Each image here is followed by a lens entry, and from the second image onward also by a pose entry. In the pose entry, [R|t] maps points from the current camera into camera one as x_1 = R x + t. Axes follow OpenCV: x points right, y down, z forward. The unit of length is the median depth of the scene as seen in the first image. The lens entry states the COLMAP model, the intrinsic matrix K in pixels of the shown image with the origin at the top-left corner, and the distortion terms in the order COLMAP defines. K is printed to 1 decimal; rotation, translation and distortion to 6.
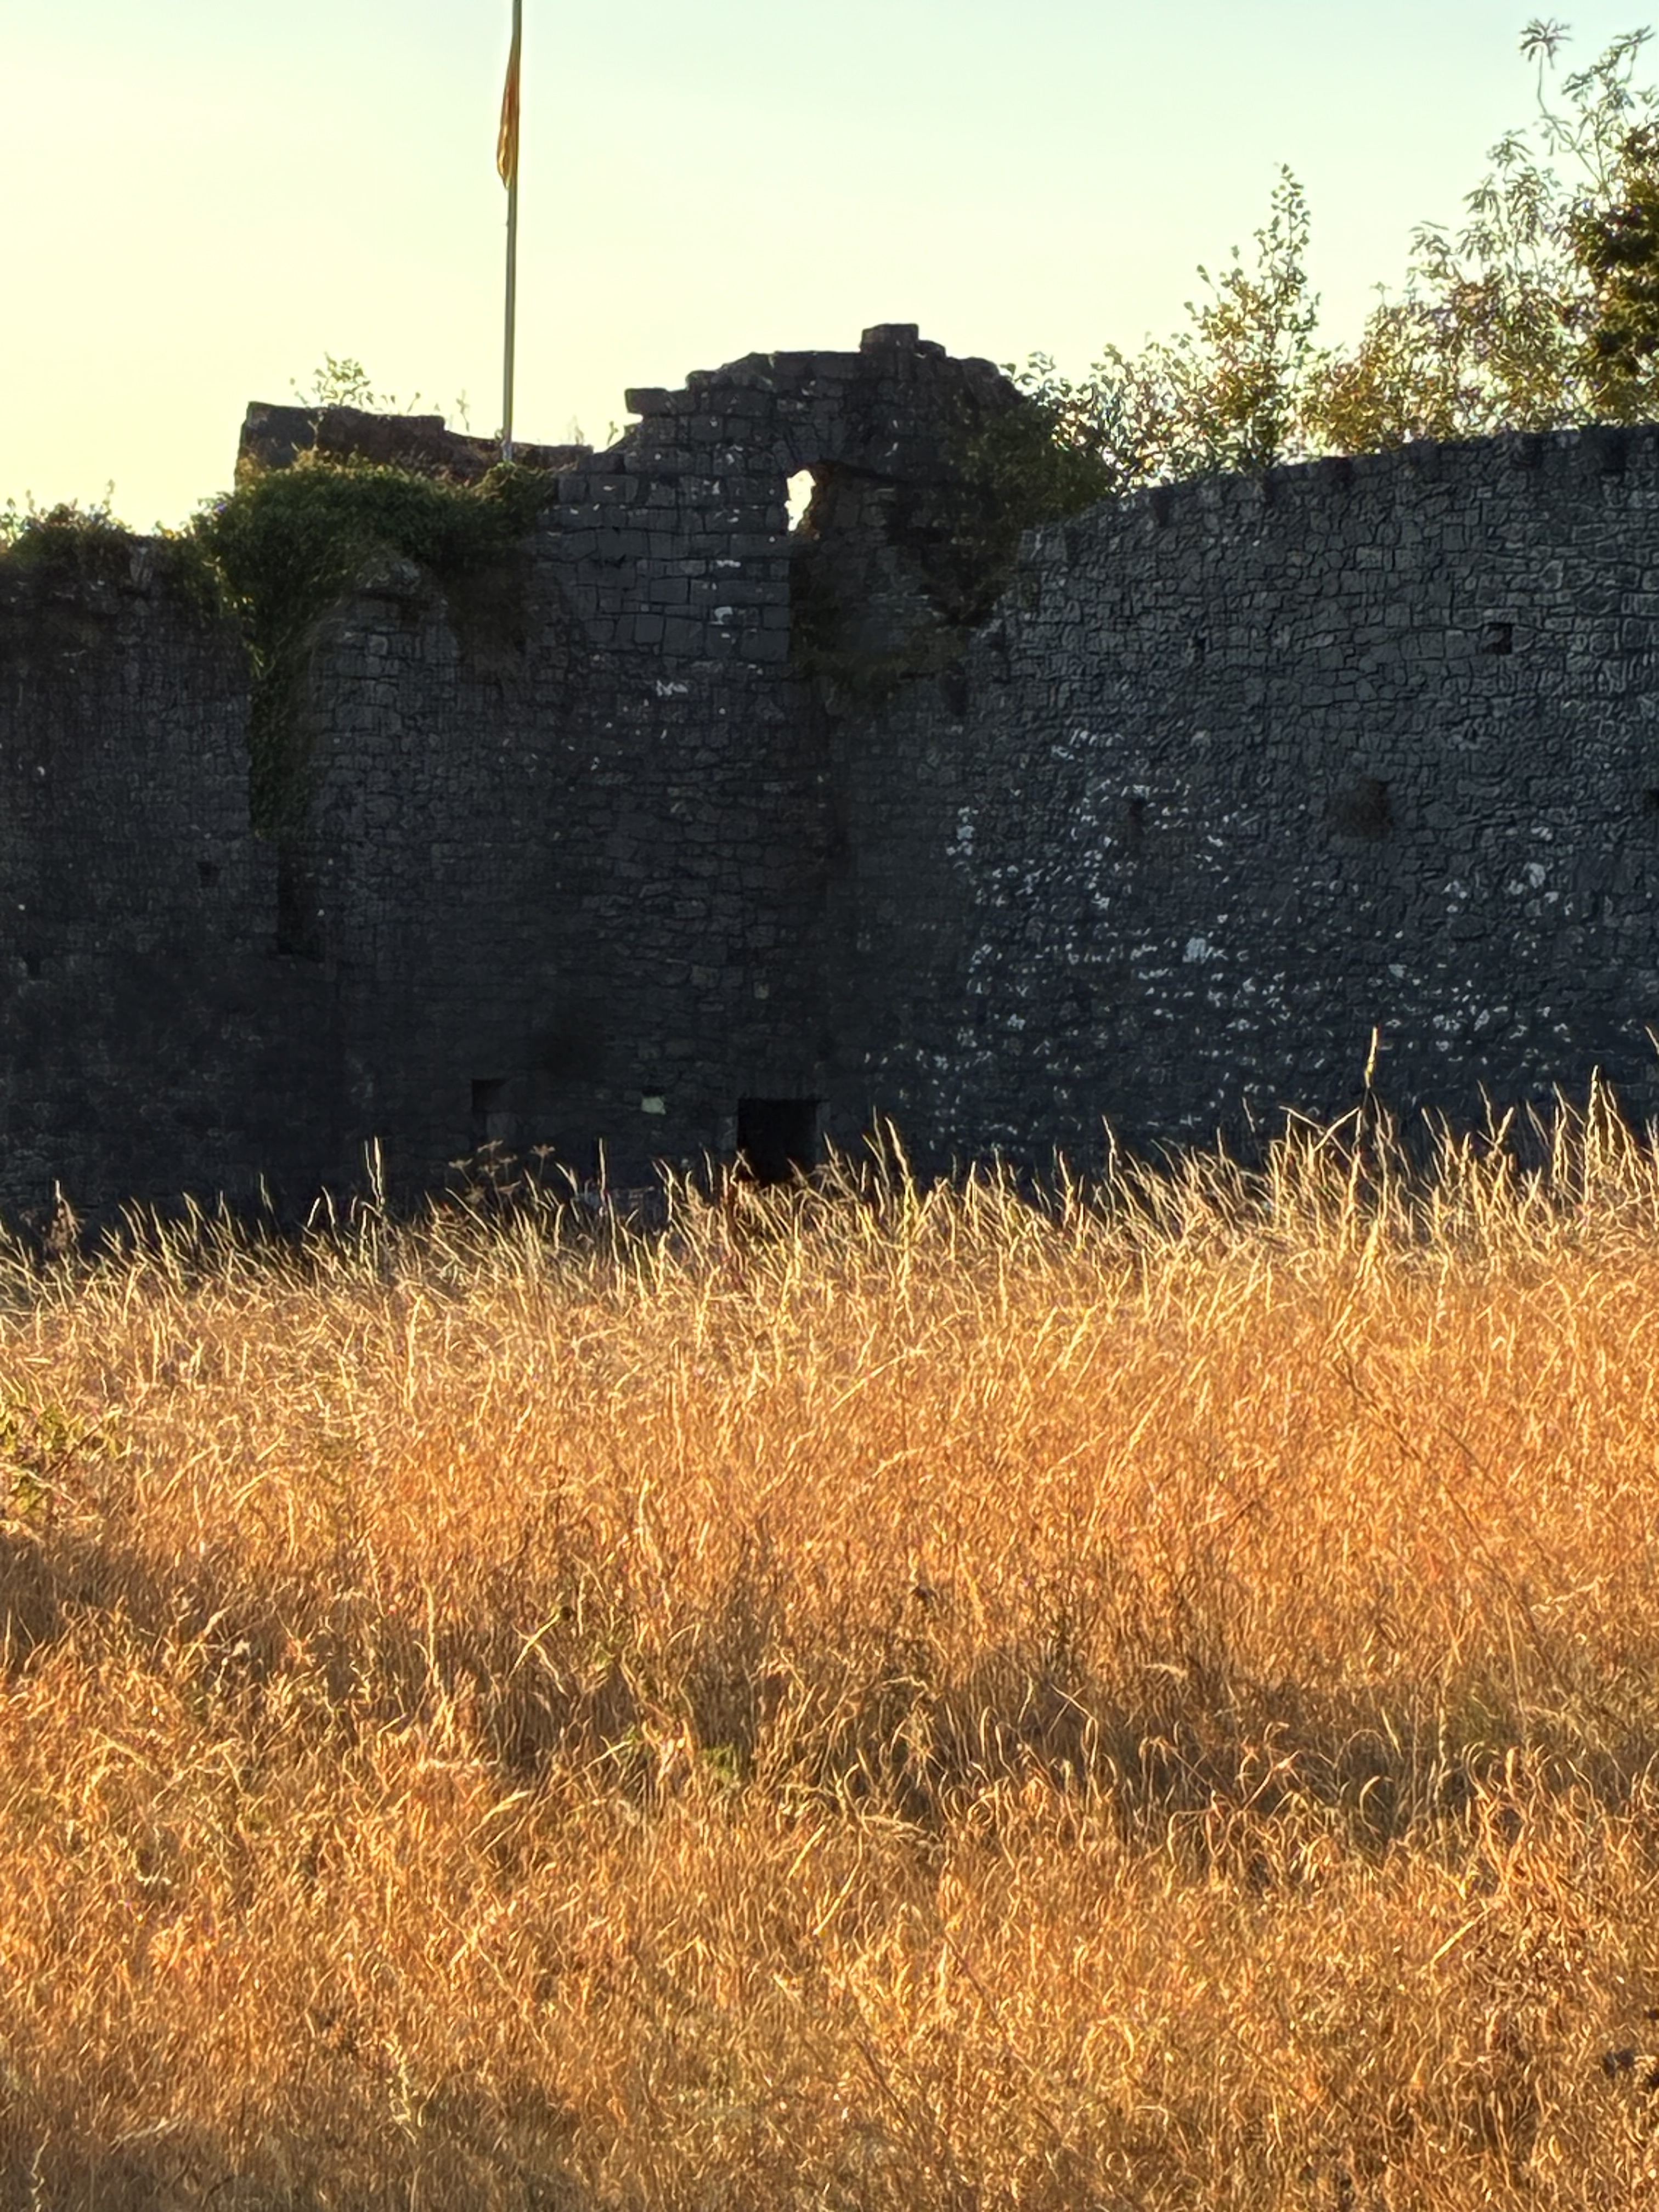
lens RADIAL K [[8968.3, 0, 829.2], [0, 8968.3, 1106.5], [0, 0, 1]] dist [-0.009724, 0.000000]
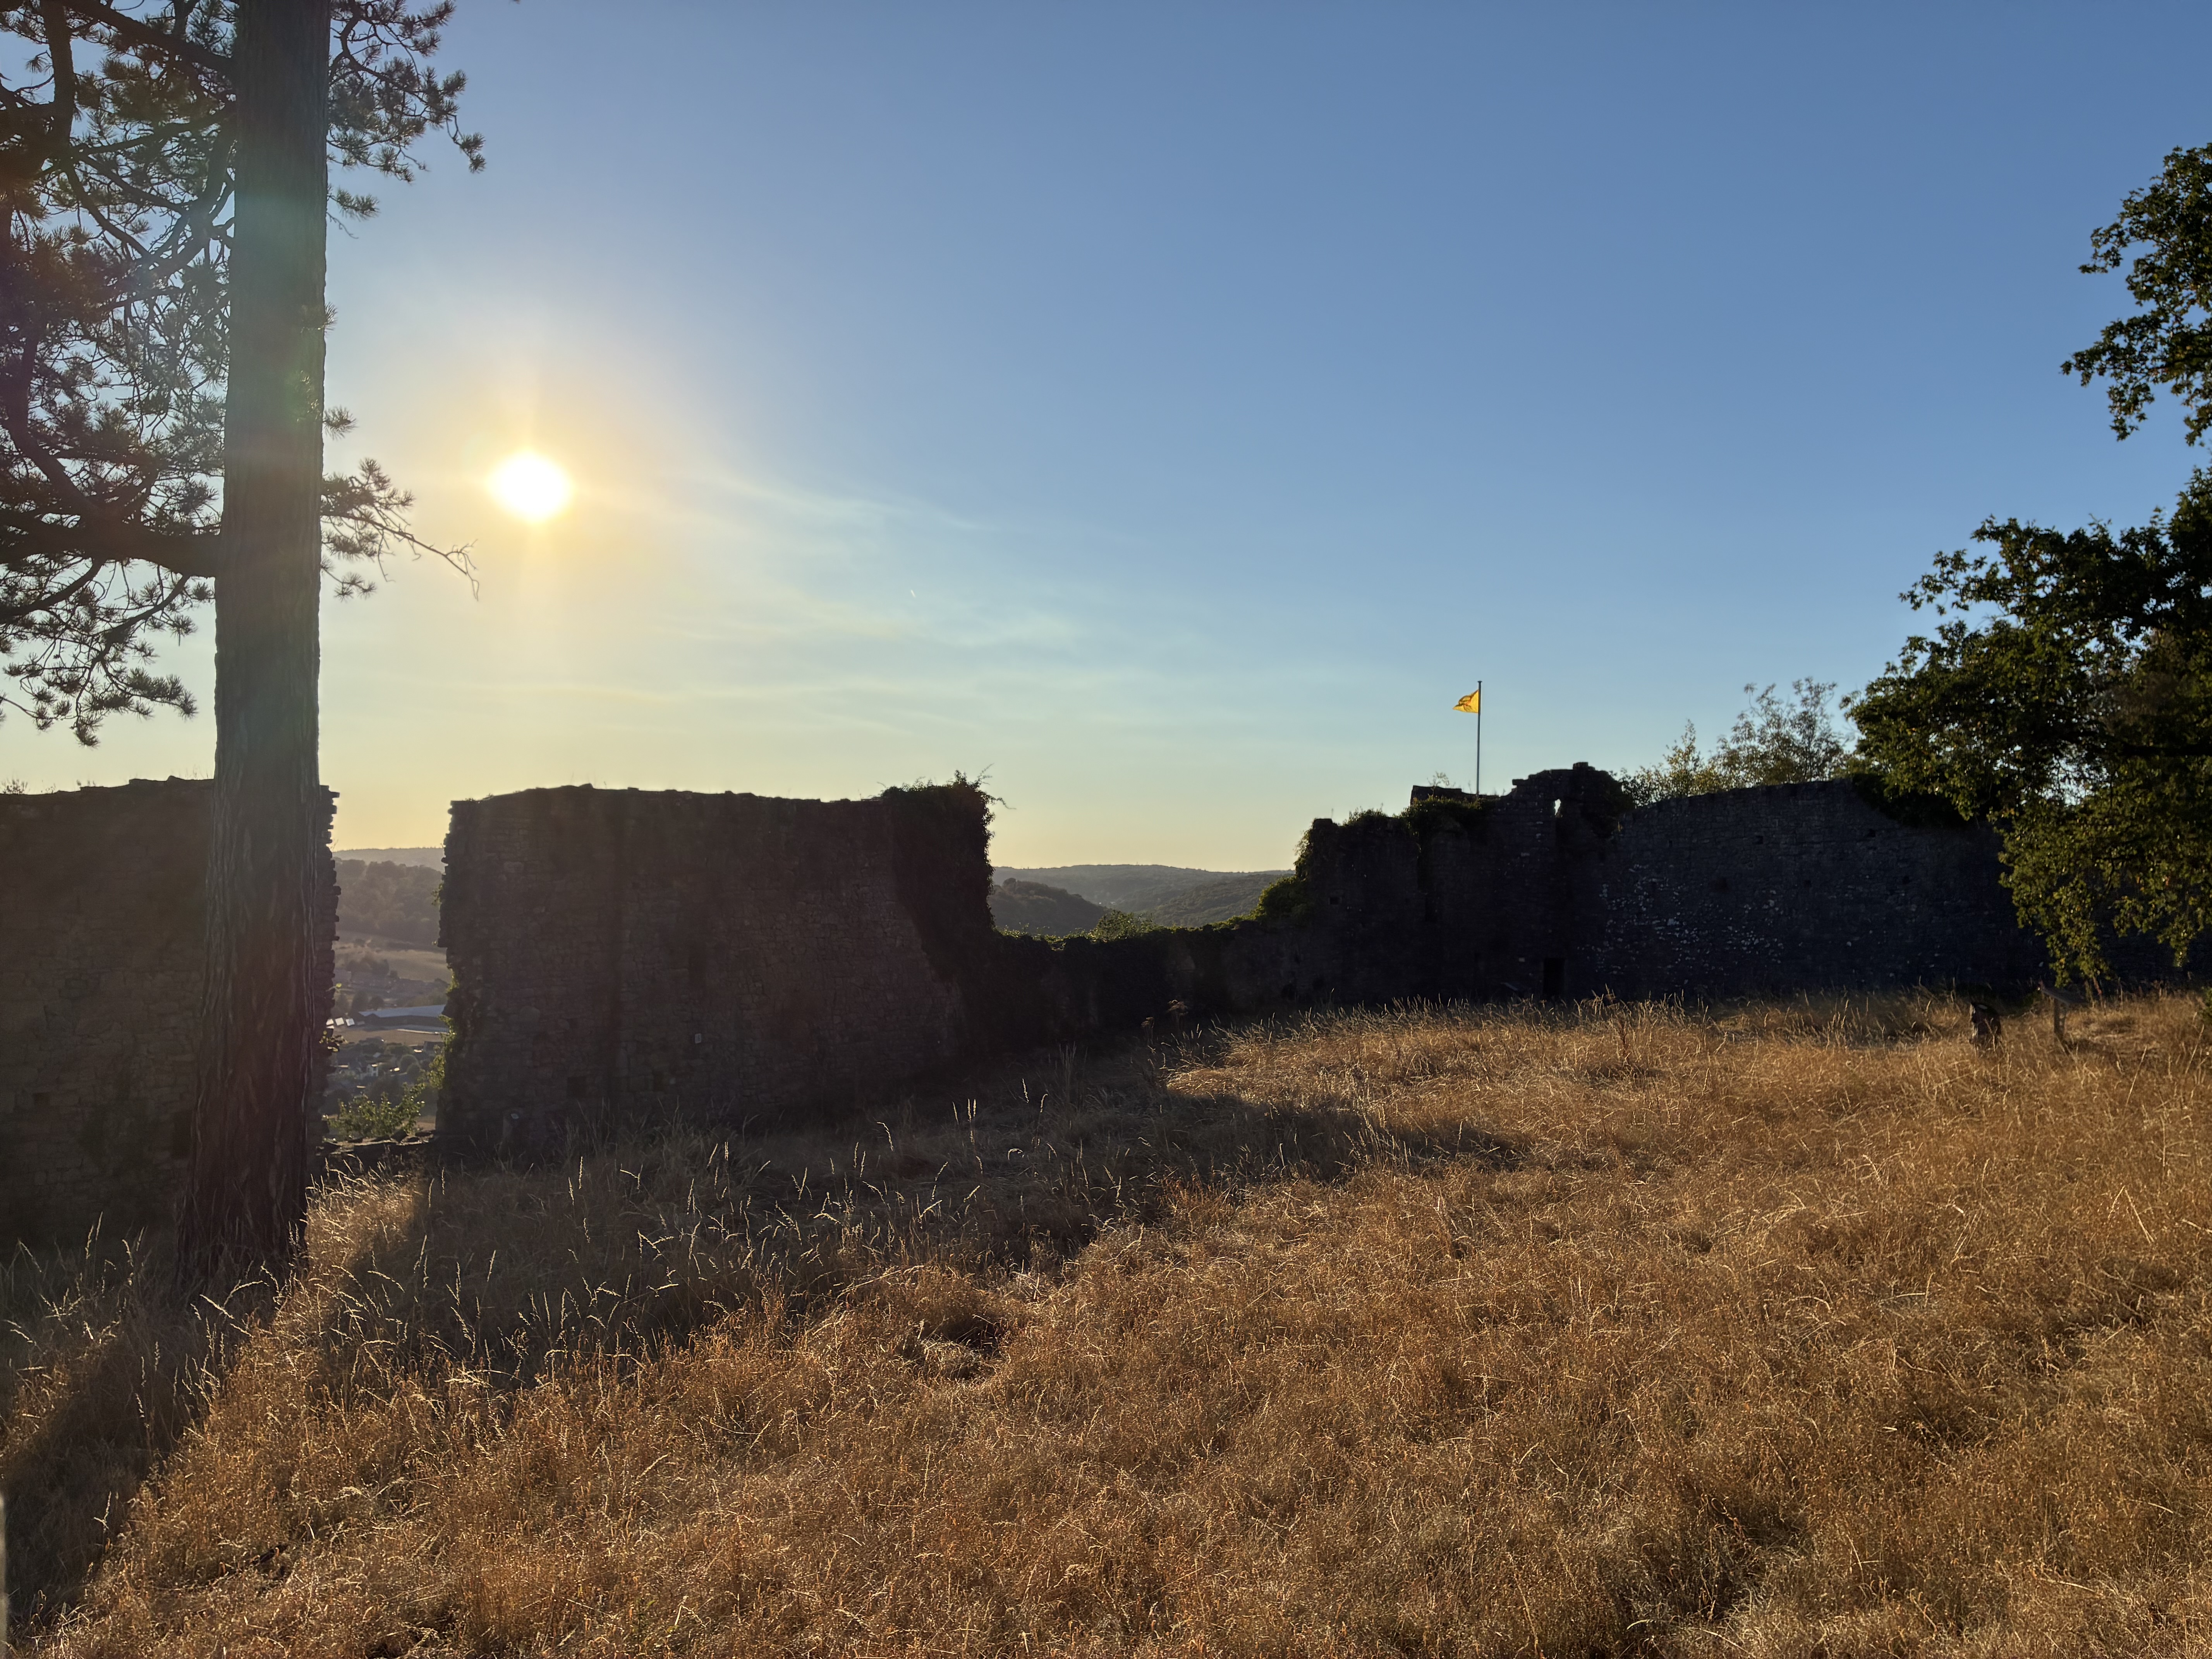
lens RADIAL K [[1686.6, 0, 1100.2], [0, 1686.6, 828.6], [0, 0, 1]] dist [-0.006769, -0.001174]
pose [[0.973225, -0.006401, -0.229765, -0.029139], [-0.007981, 0.998068, -0.061612, -0.010370], [0.229715, 0.061796, 0.971294, 0.230830]]
